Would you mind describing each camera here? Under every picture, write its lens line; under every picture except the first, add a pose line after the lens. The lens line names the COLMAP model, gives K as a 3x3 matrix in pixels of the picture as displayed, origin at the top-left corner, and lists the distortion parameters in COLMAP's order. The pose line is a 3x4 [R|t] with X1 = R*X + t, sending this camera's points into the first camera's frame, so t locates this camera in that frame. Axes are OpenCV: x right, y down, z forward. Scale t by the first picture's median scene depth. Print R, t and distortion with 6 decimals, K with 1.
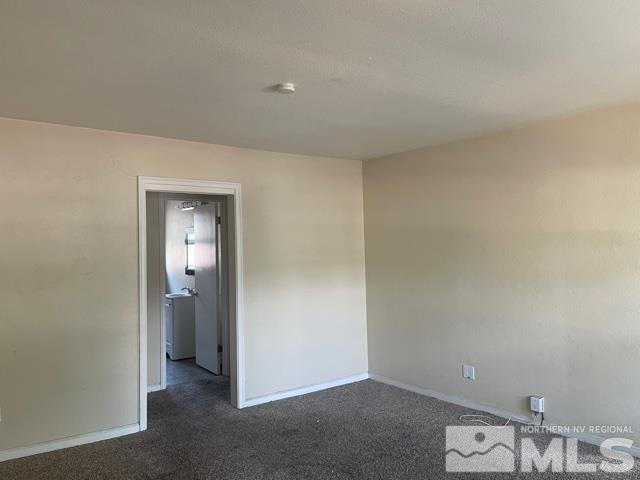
lens RADIAL K [[523.9, 0, 320.0], [0, 523.9, 240.0], [0, 0, 1]] dist [0.094711, -0.106901]
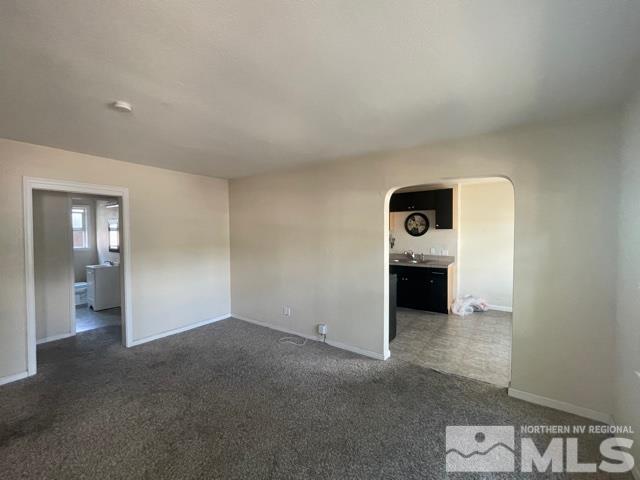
lens RADIAL K [[273.3, 0, 320.0], [0, 273.3, 240.0], [0, 0, 1]] dist [-0.000764, 0.000004]
pose [[0.956311, 0.006168, 0.292287, 0.134758], [-0.016644, 0.999305, 0.033366, -0.003854], [-0.291878, -0.036773, 0.955748, 0.169981]]
